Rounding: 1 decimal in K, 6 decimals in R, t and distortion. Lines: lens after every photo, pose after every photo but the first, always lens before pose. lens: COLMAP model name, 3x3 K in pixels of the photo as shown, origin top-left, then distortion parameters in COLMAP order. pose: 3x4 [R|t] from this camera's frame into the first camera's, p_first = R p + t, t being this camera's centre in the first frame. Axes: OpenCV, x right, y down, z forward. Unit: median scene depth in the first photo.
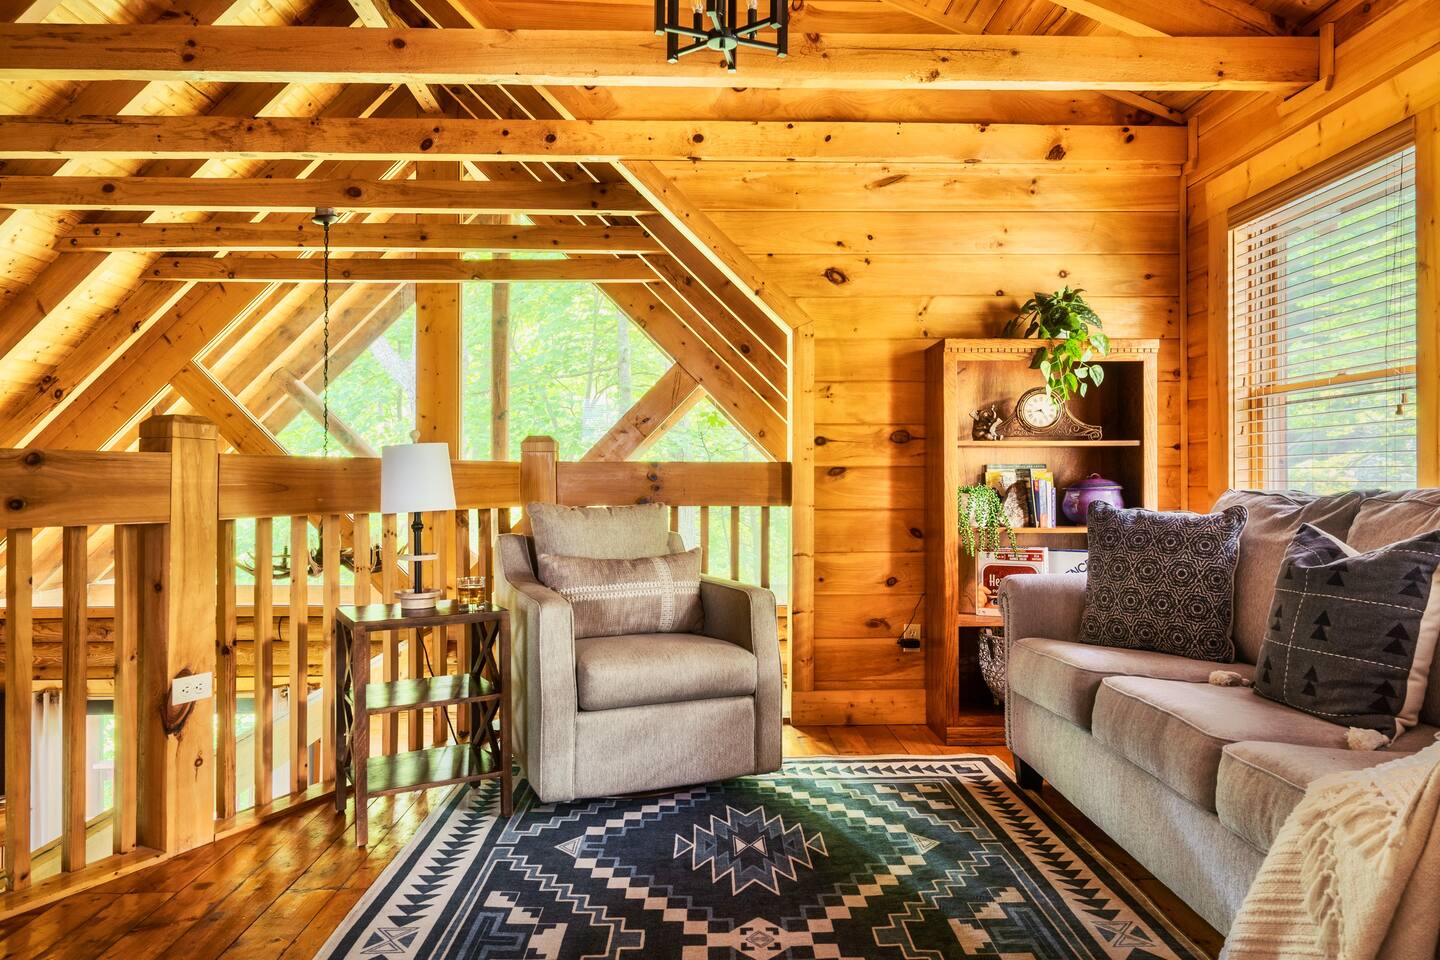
lens RADIAL K [[972.5, 0, 719.0], [0, 972.5, 479.5], [0, 0, 1]] dist [0.004126, 0.006125]
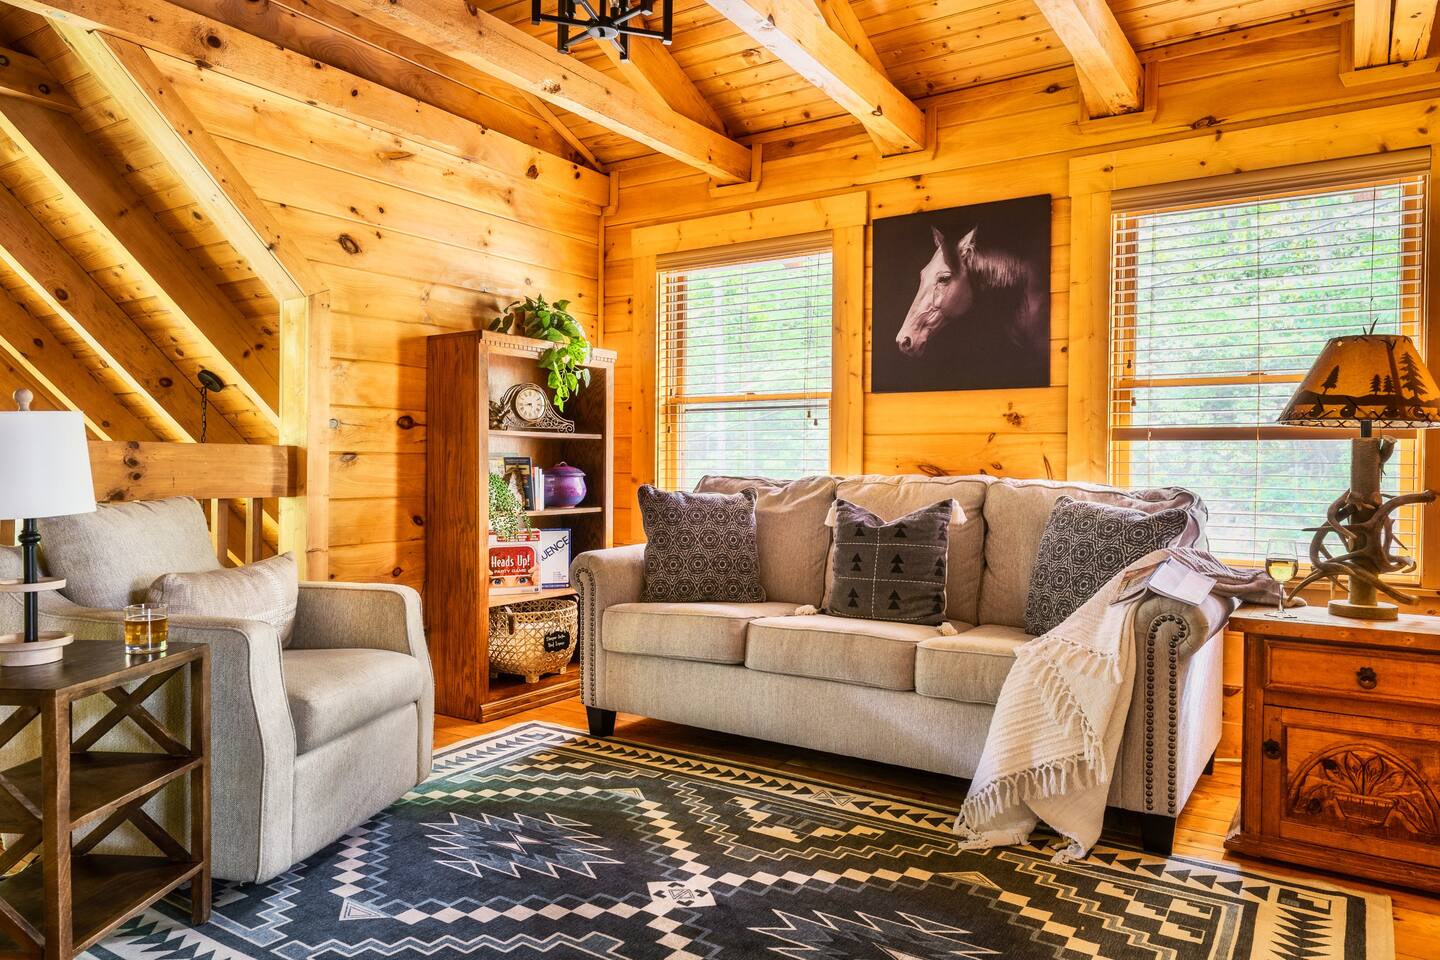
lens RADIAL K [[972.5, 0, 715.0], [0, 972.5, 478.5], [0, 0, 1]] dist [0.004126, 0.006125]
pose [[0.572669, -0.007002, 0.819757, -0.506433], [-0.005852, 0.999903, 0.012630, -0.002317], [-0.819766, -0.012030, 0.572572, 0.219194]]
